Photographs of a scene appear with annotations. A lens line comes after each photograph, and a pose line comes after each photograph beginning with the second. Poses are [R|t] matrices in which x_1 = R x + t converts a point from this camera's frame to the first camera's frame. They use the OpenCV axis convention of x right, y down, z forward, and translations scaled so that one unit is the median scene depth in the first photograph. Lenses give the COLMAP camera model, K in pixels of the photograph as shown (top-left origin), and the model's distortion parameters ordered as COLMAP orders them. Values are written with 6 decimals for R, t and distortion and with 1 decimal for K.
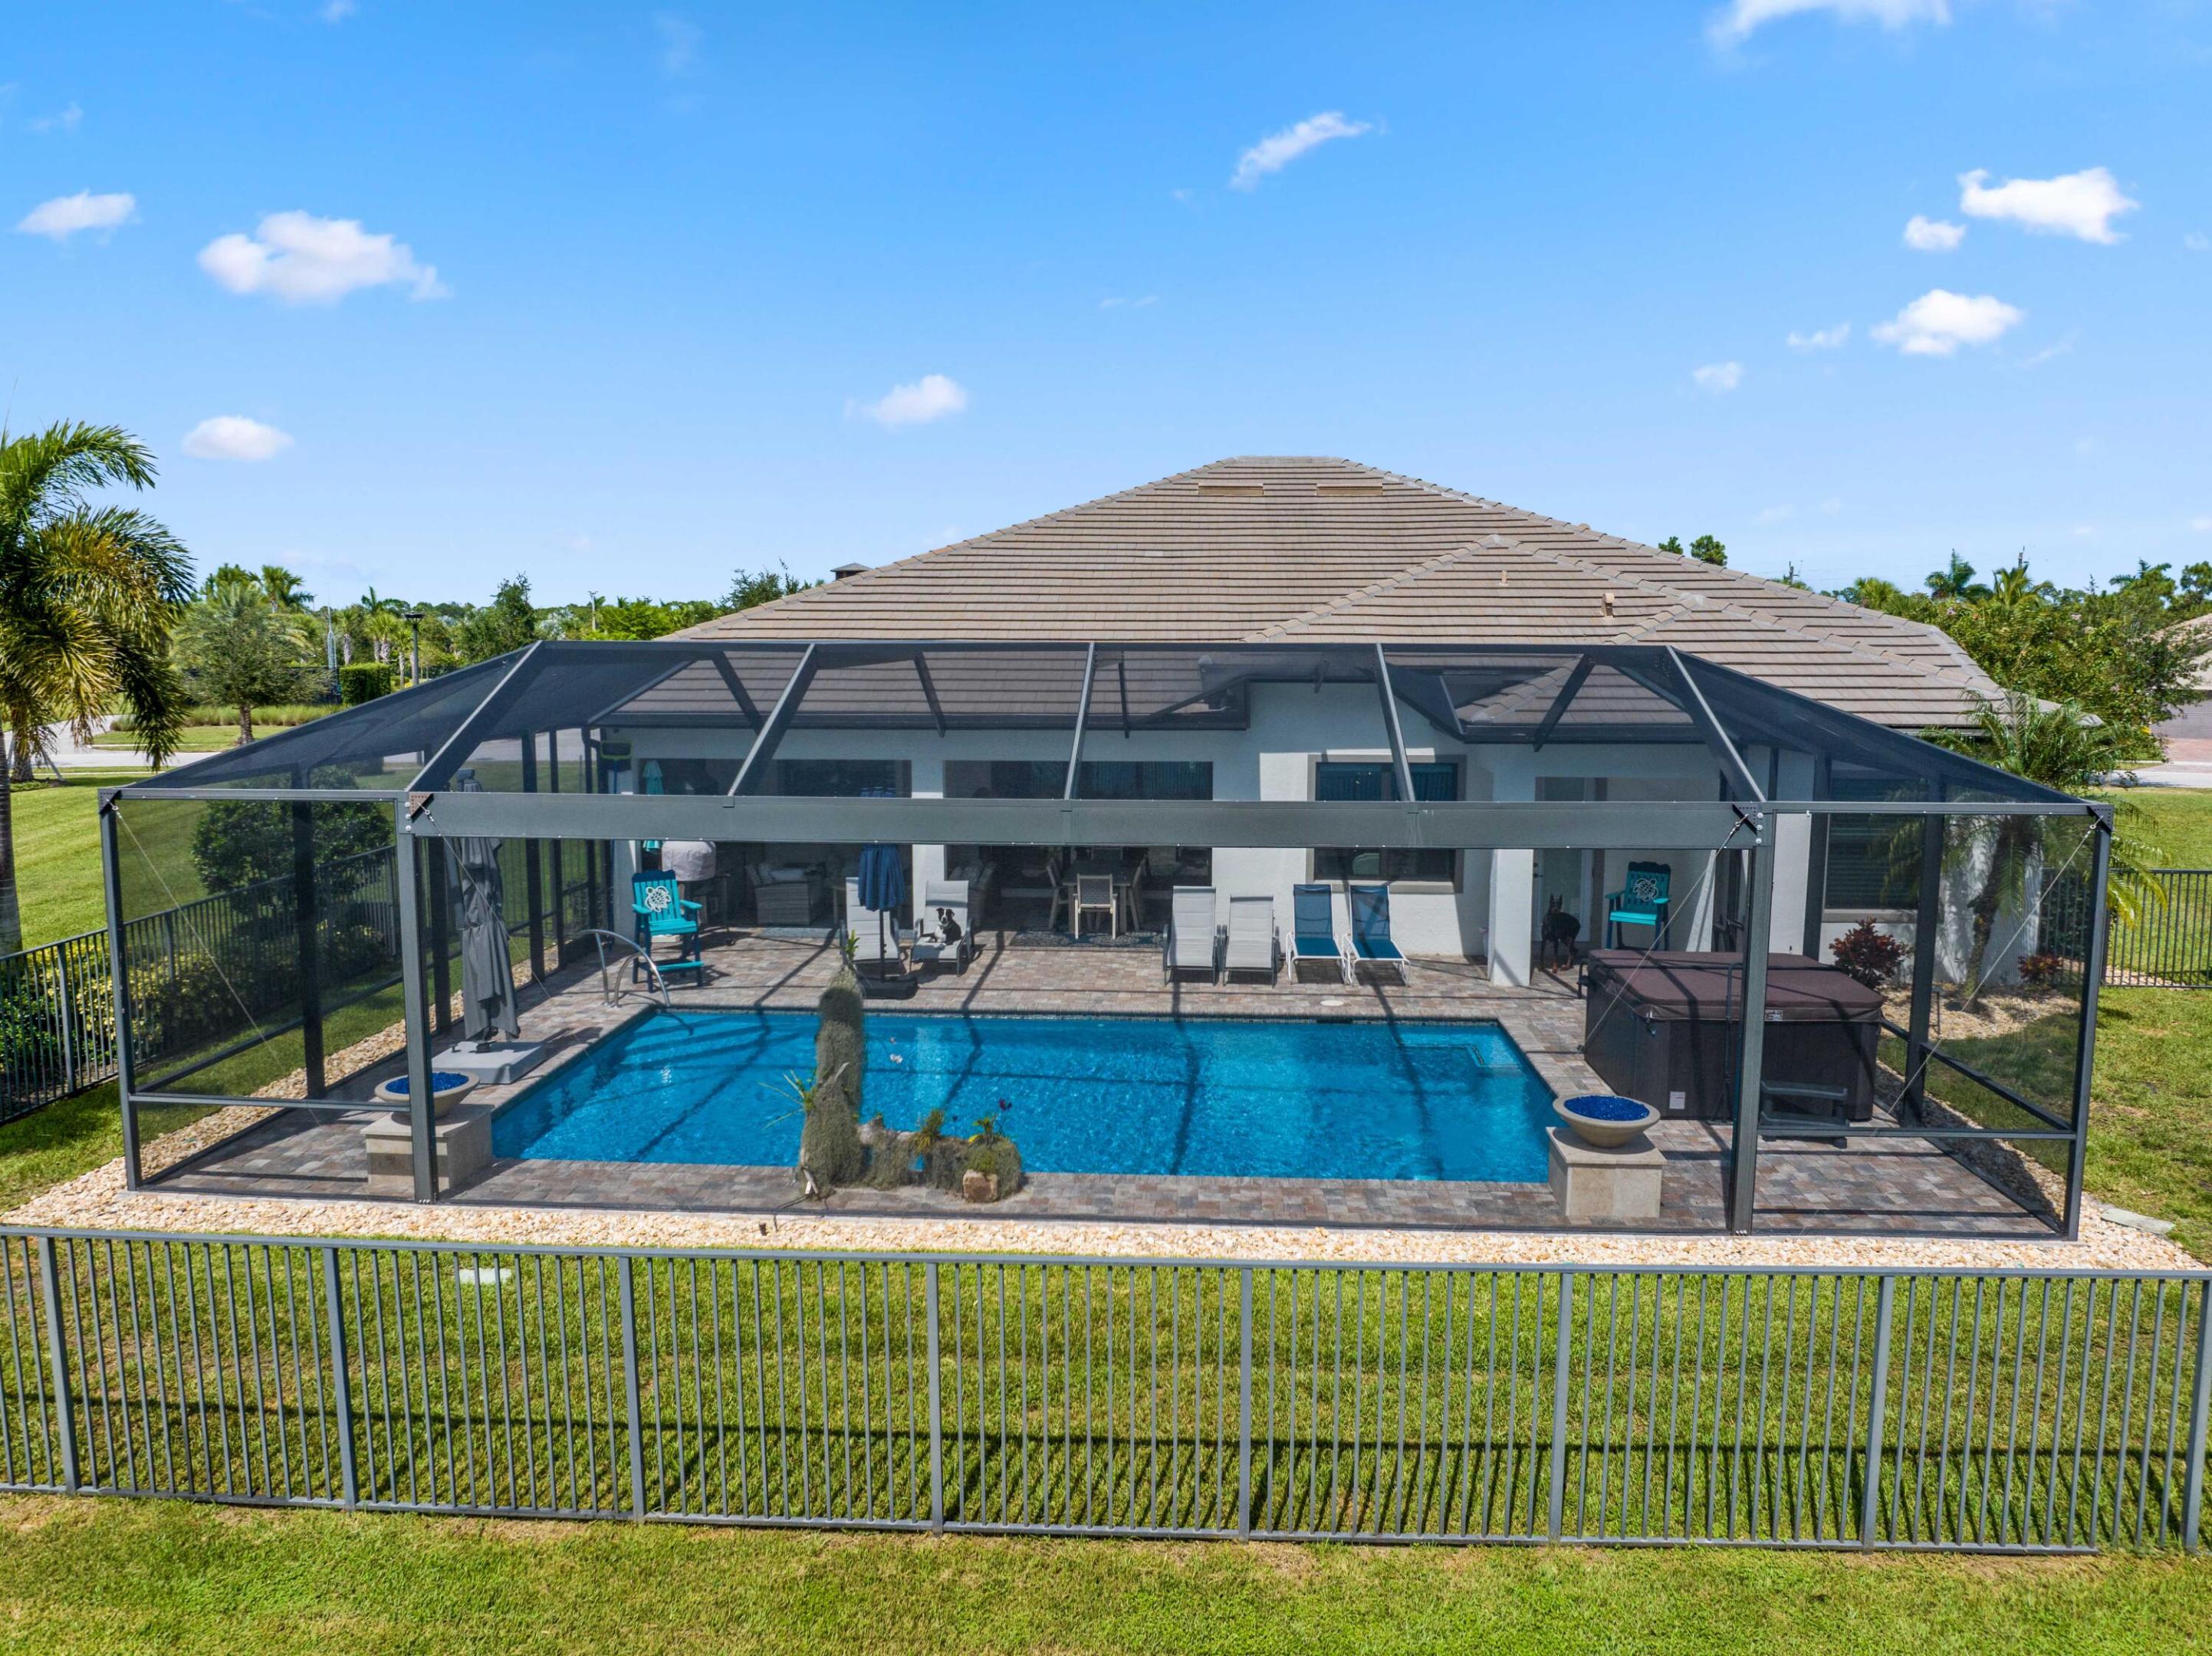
lens RADIAL K [[1545.4, 0, 1118.4], [0, 1545.4, 819.1], [0, 0, 1]] dist [-0.039590, 0.009727]
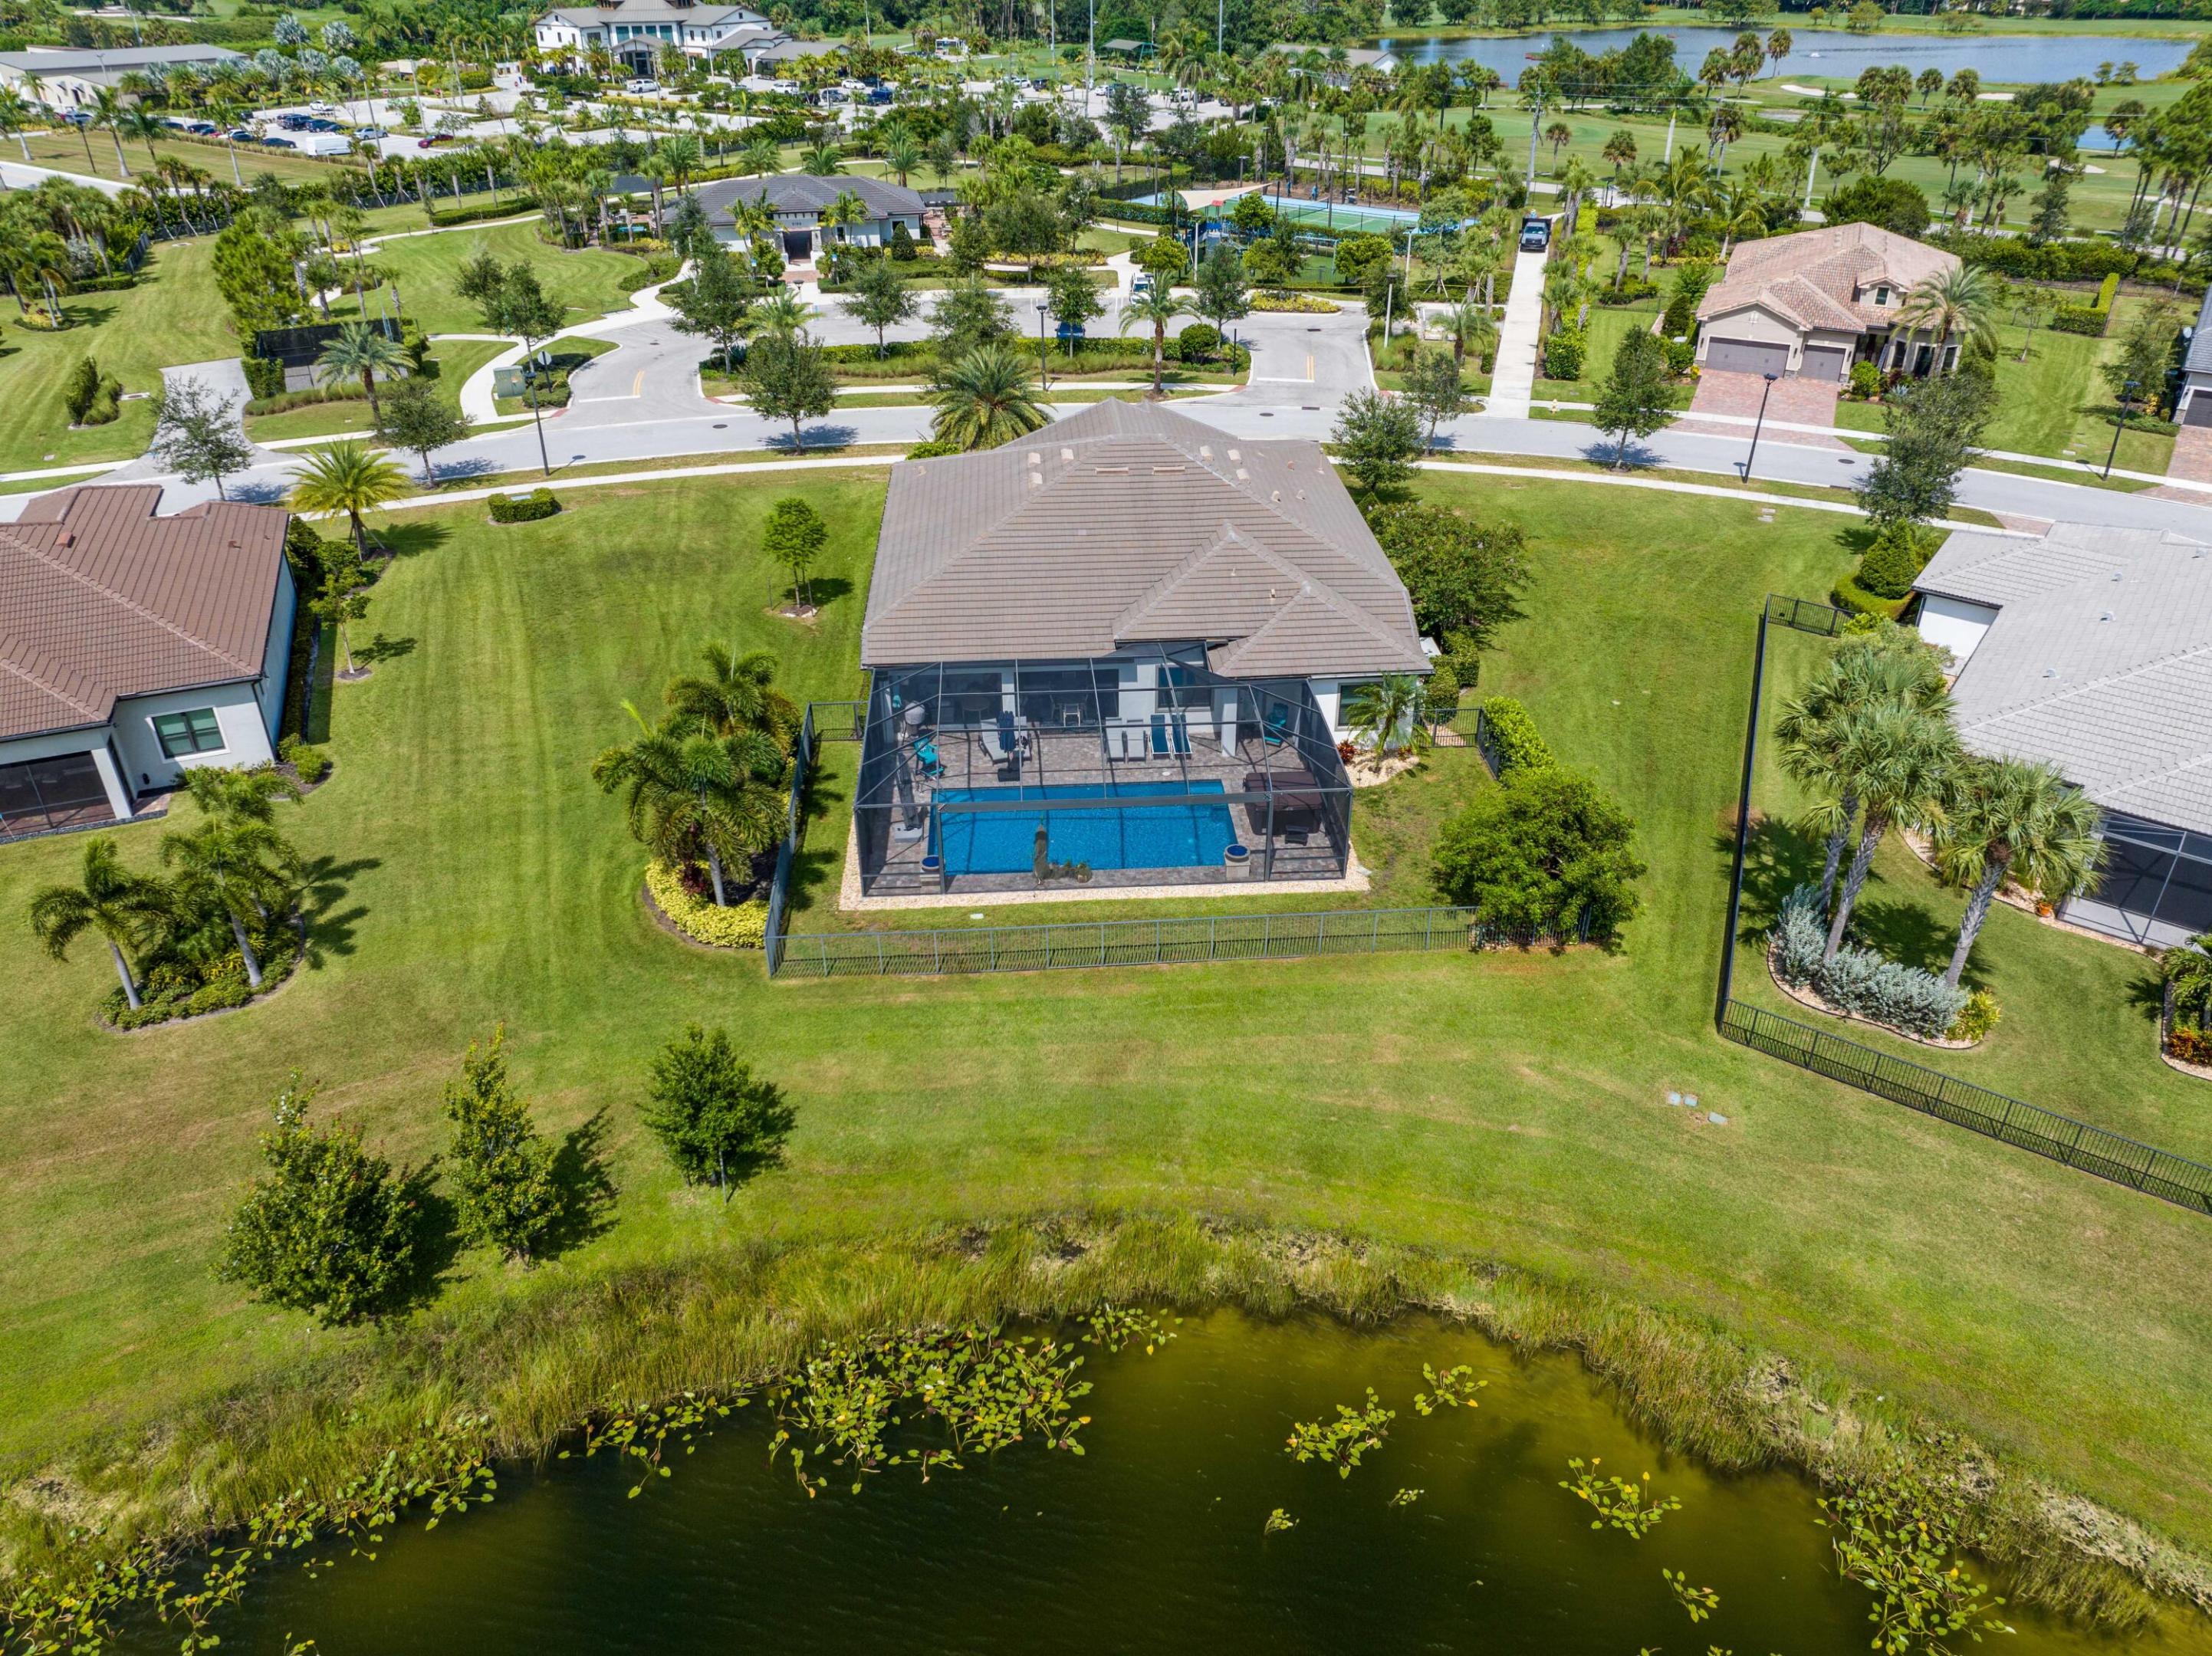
lens RADIAL K [[1545.4, 0, 1118.4], [0, 1545.4, 819.1], [0, 0, 1]] dist [-0.039590, 0.009727]
pose [[0.991914, -0.066724, 0.107960, -0.382914], [0.017202, 0.913480, 0.406520, -1.392770], [-0.125744, -0.401376, 0.907241, -2.348896]]
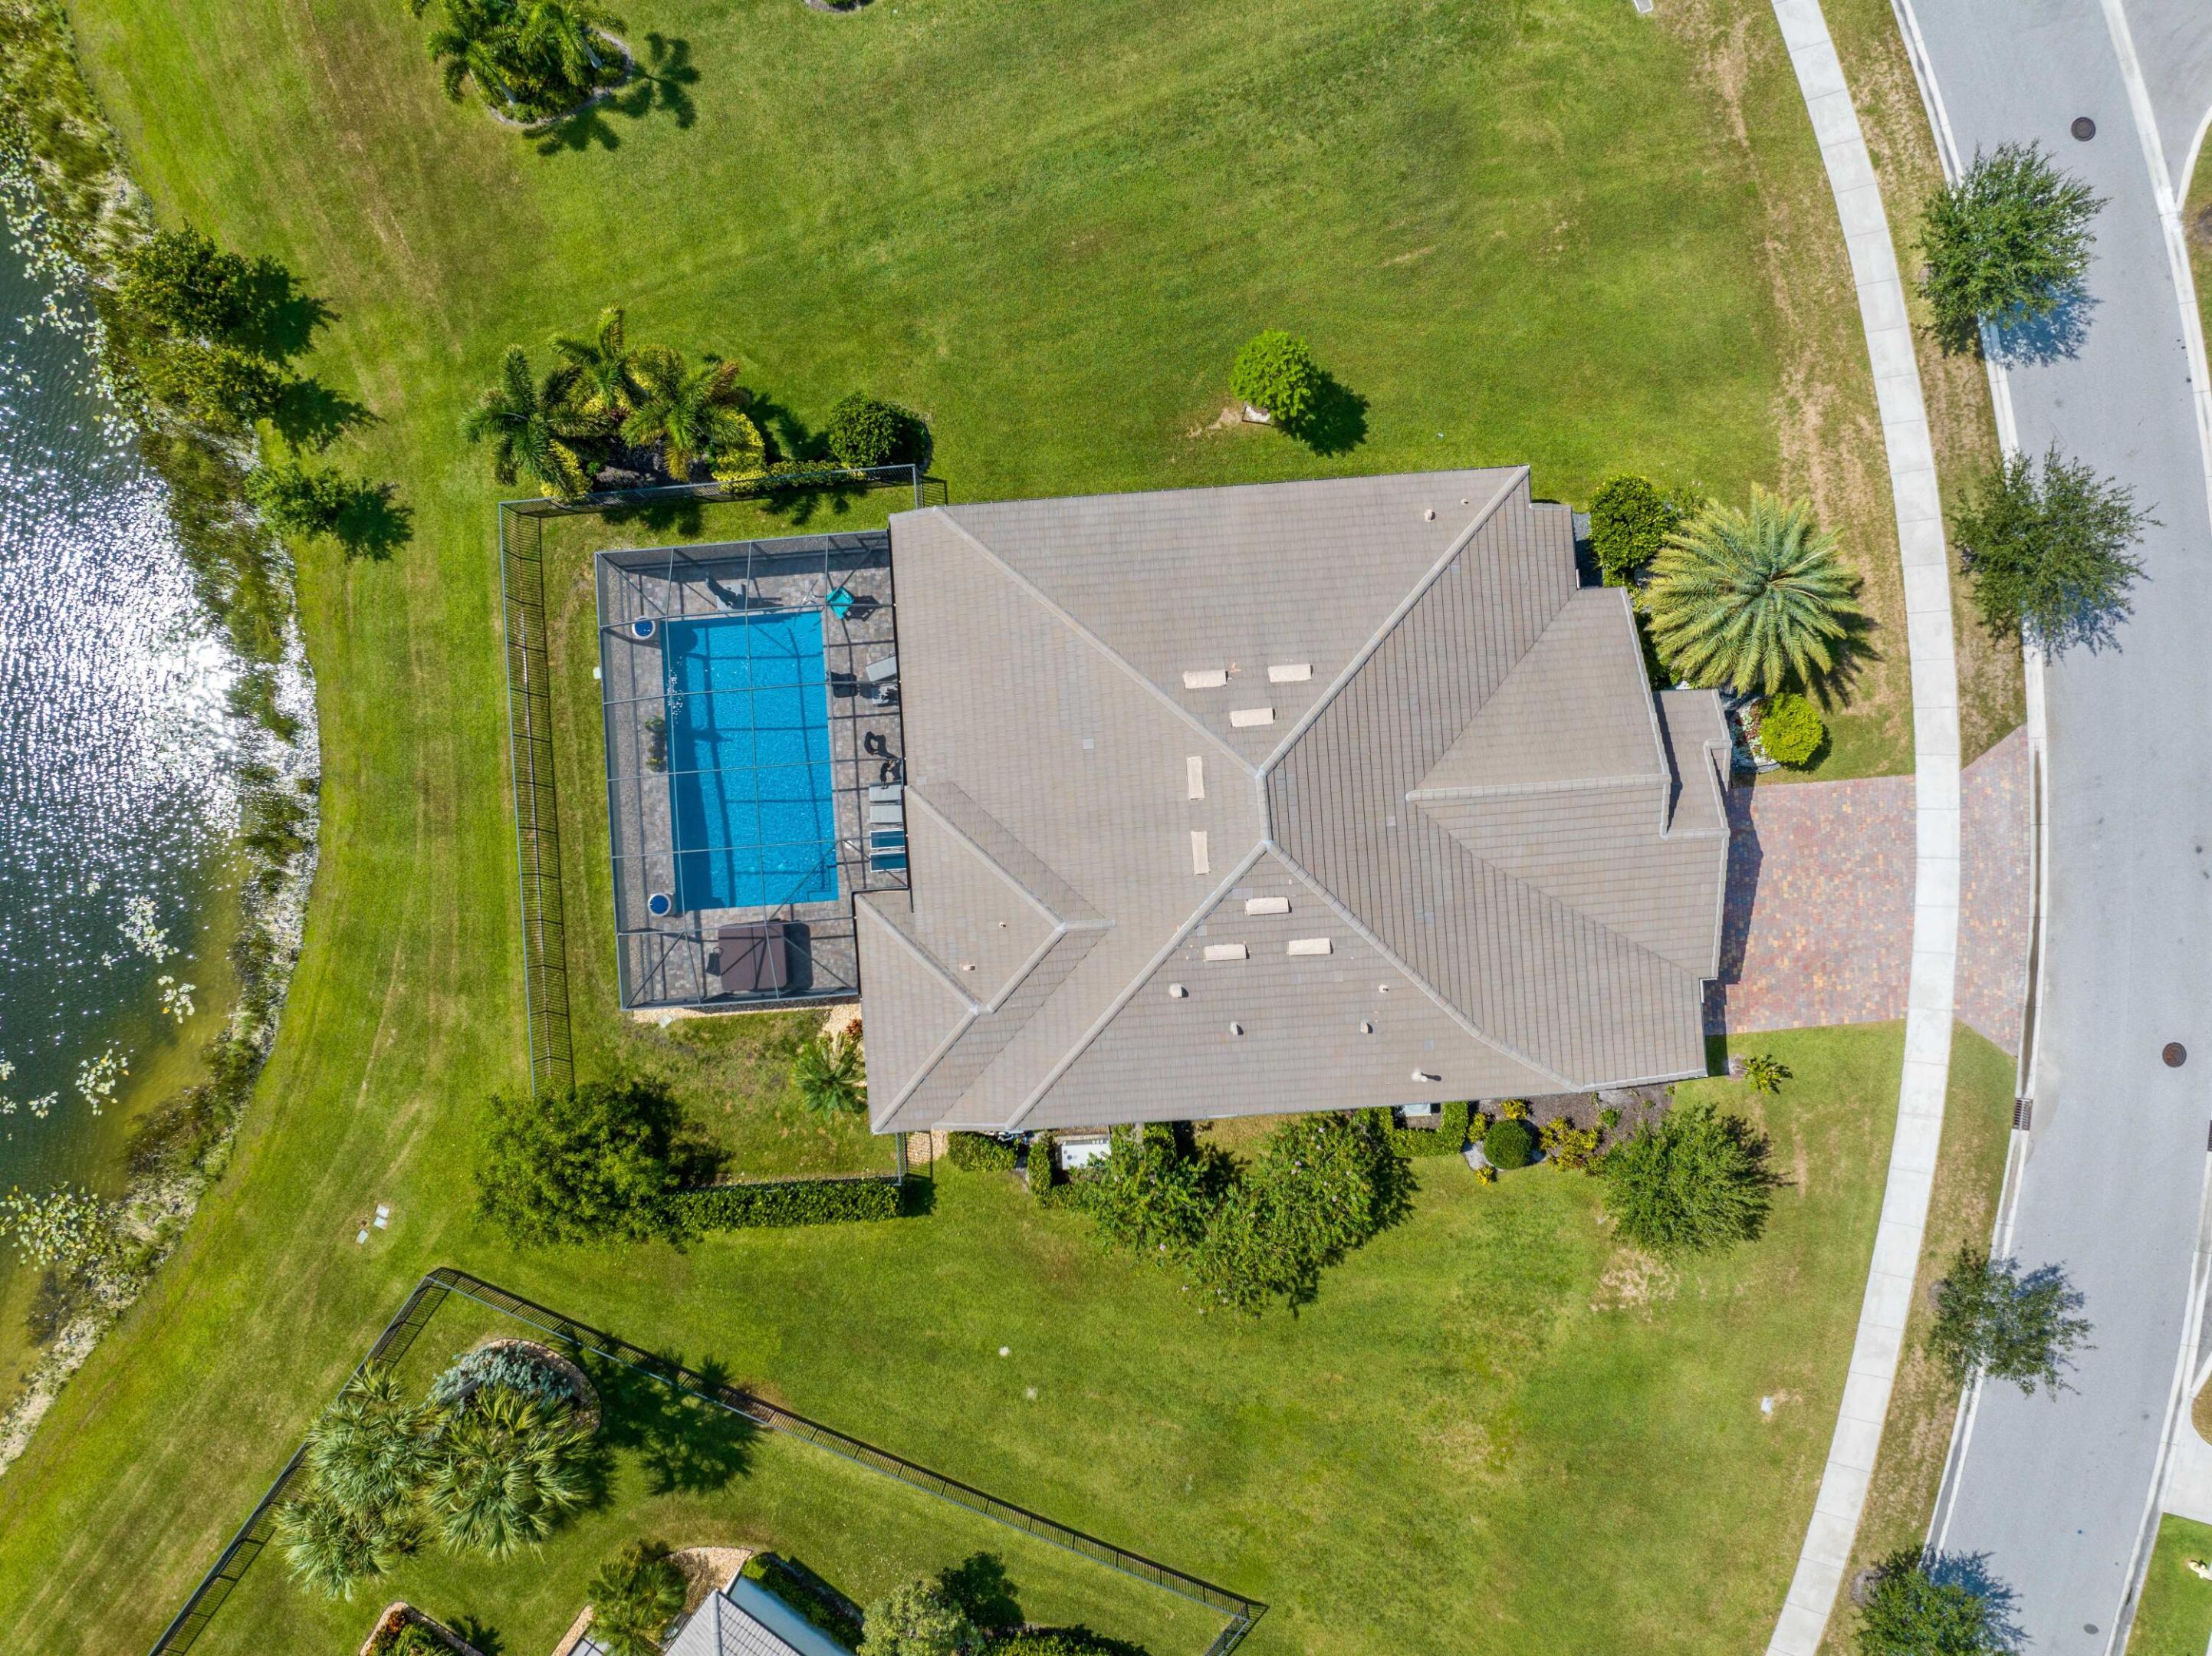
lens RADIAL K [[1545.4, 0, 1118.4], [0, 1545.4, 819.1], [0, 0, 1]] dist [-0.039590, 0.009727]
pose [[0.124835, 0.991740, -0.029451, 0.334994], [-0.101624, 0.042307, 0.993923, -3.914504], [0.986959, -0.121084, 0.106066, 1.690060]]
